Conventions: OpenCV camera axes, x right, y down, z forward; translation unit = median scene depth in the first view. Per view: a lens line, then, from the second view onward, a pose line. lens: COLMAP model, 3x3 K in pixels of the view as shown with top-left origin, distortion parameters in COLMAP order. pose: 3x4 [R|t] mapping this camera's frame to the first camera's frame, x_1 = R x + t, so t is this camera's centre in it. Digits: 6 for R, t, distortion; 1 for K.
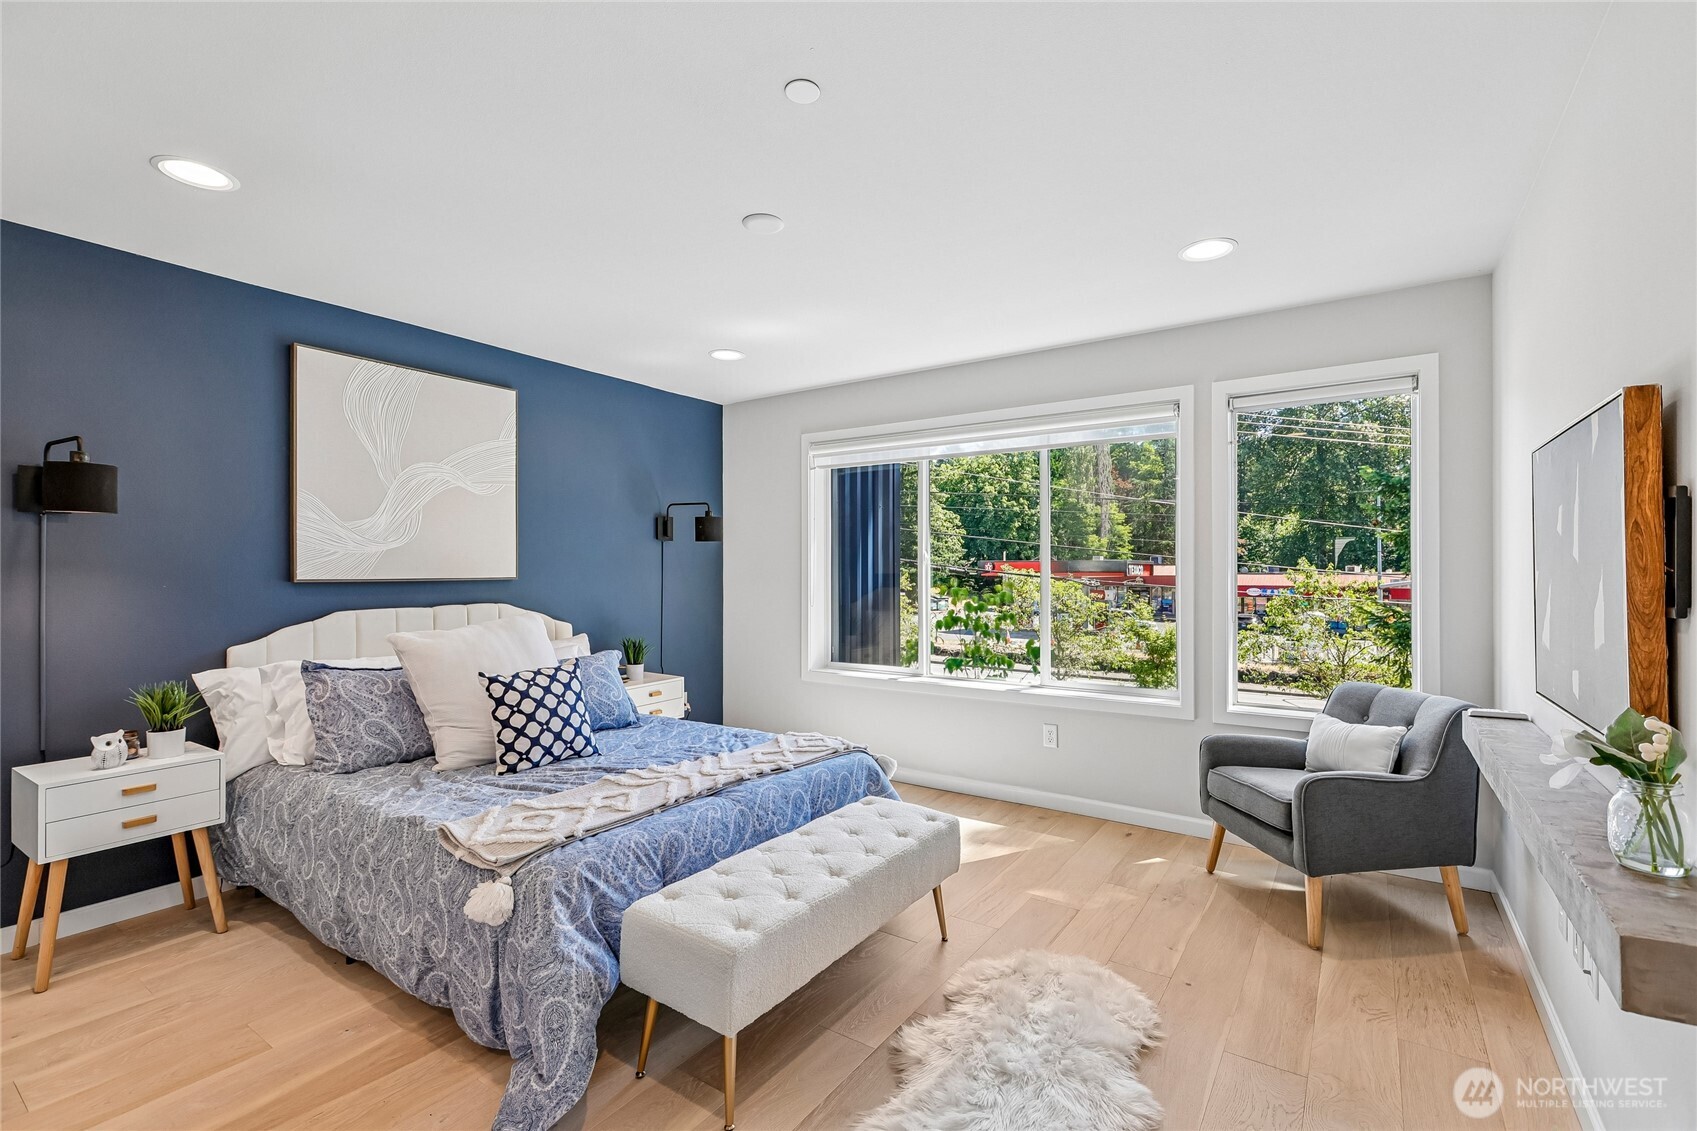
lens RADIAL K [[749.1, 0, 856.8], [0, 749.1, 567.1], [0, 0, 1]] dist [0.001193, -0.000015]
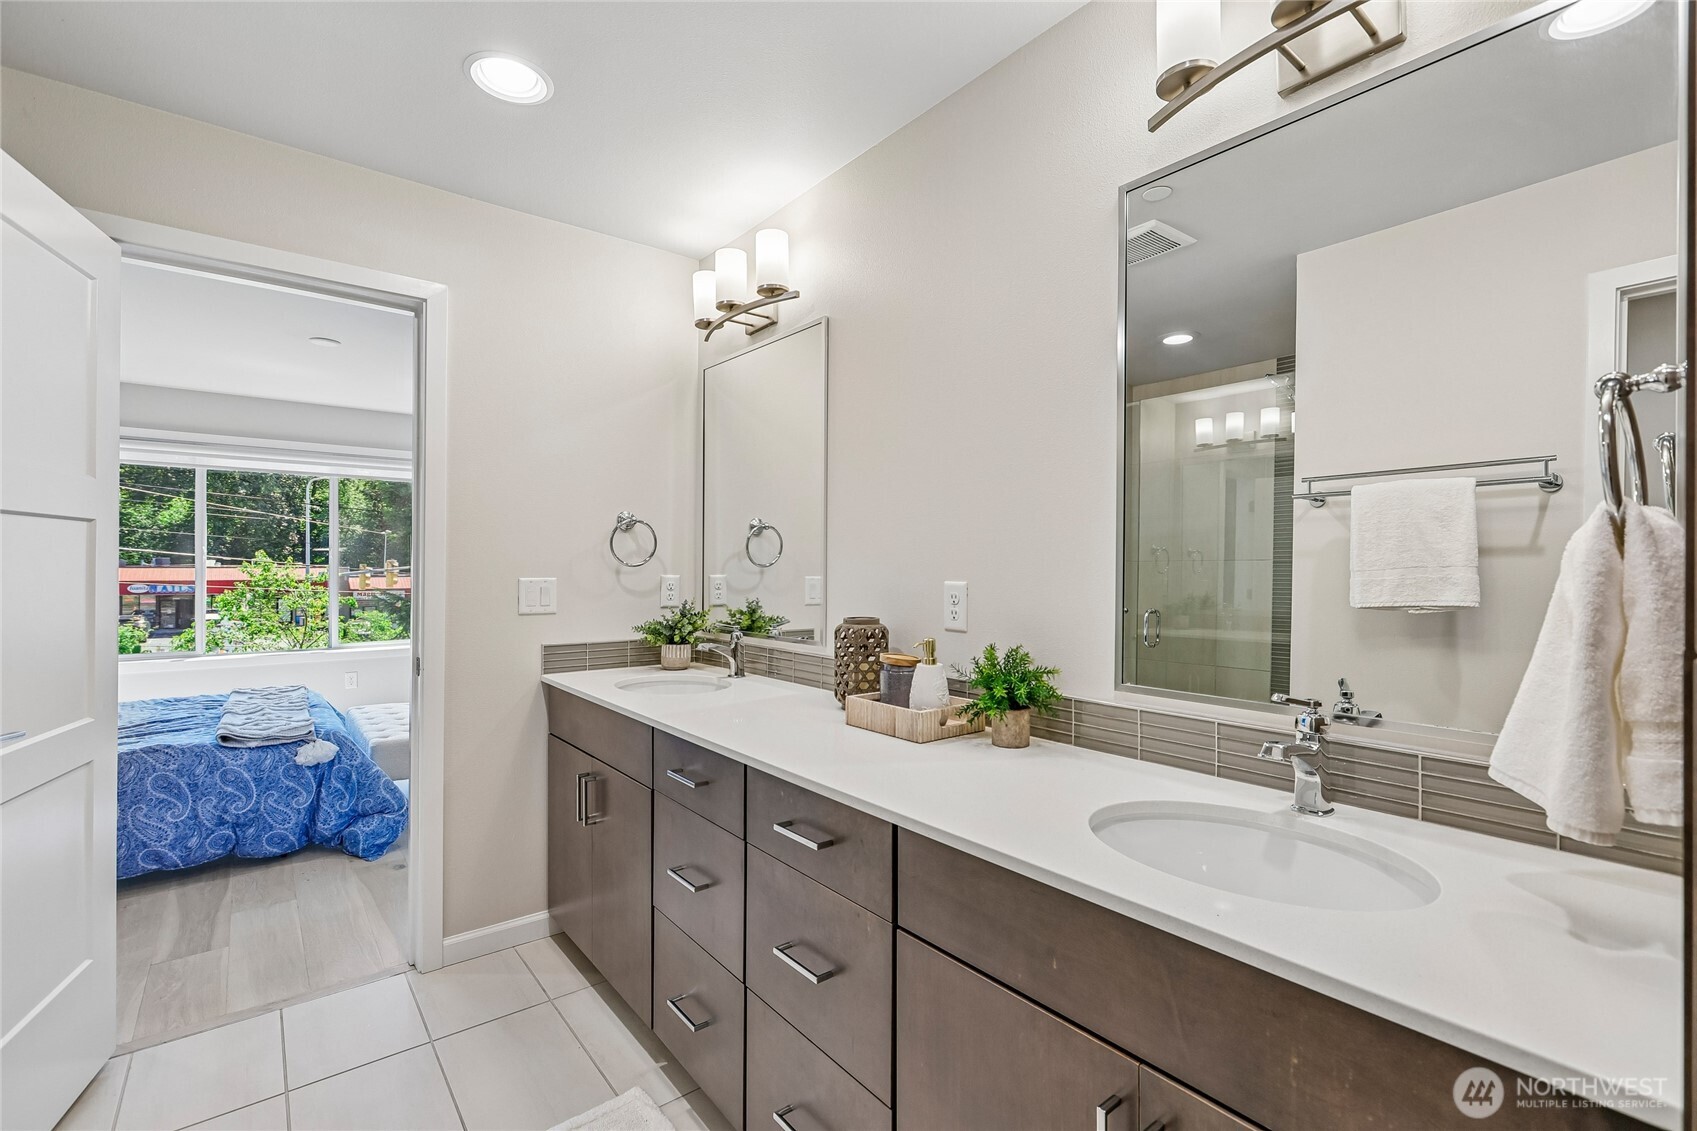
lens RADIAL K [[749.1, 0, 842.0], [0, 749.1, 560.5], [0, 0, 1]] dist [0.001193, -0.000015]
pose [[0.308625, 0.003376, 0.951178, -0.656834], [-0.004260, 0.999989, -0.002167, -0.002490], [-0.951174, -0.003383, 0.308636, -0.261014]]
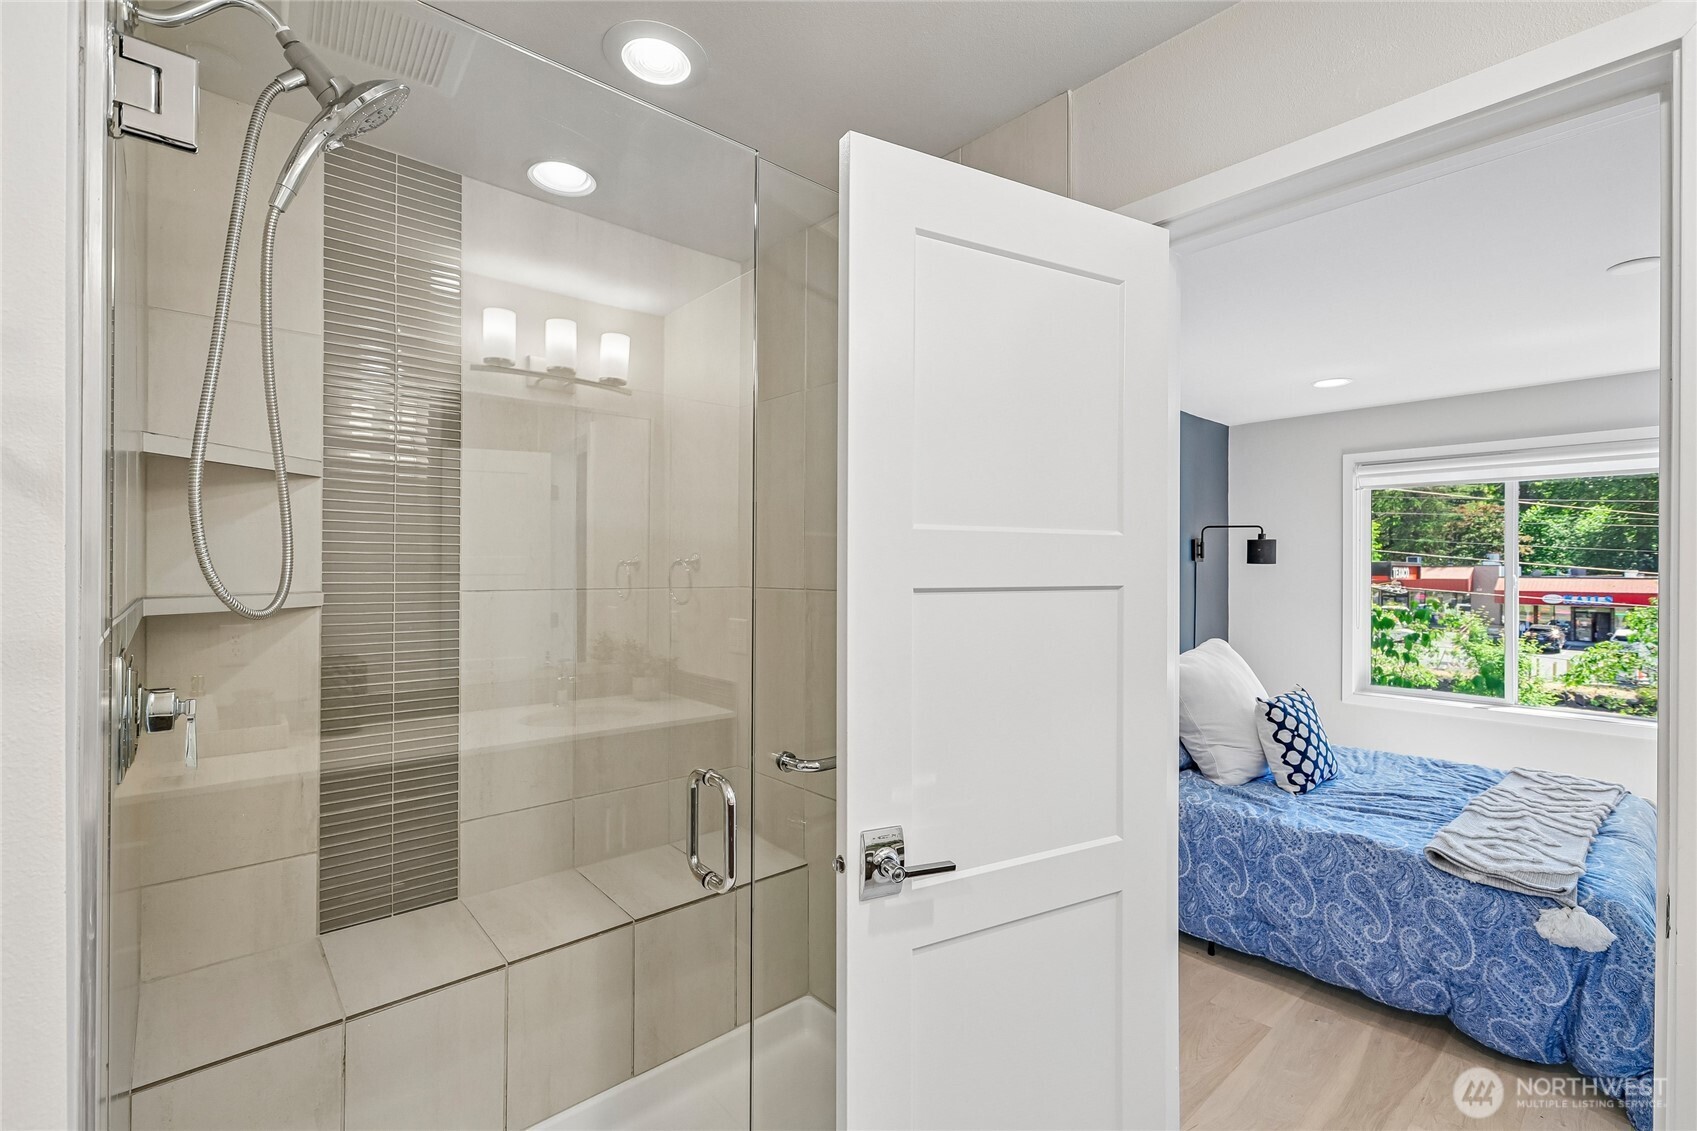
lens RADIAL K [[749.1, 0, 873.6], [0, 749.1, 563.9], [0, 0, 1]] dist [0.001193, -0.000015]
pose [[0.972123, 0.002611, -0.234456, -0.454665], [-0.003461, 0.999989, -0.003216, -0.028124], [0.234445, 0.003938, 0.972121, -0.111270]]
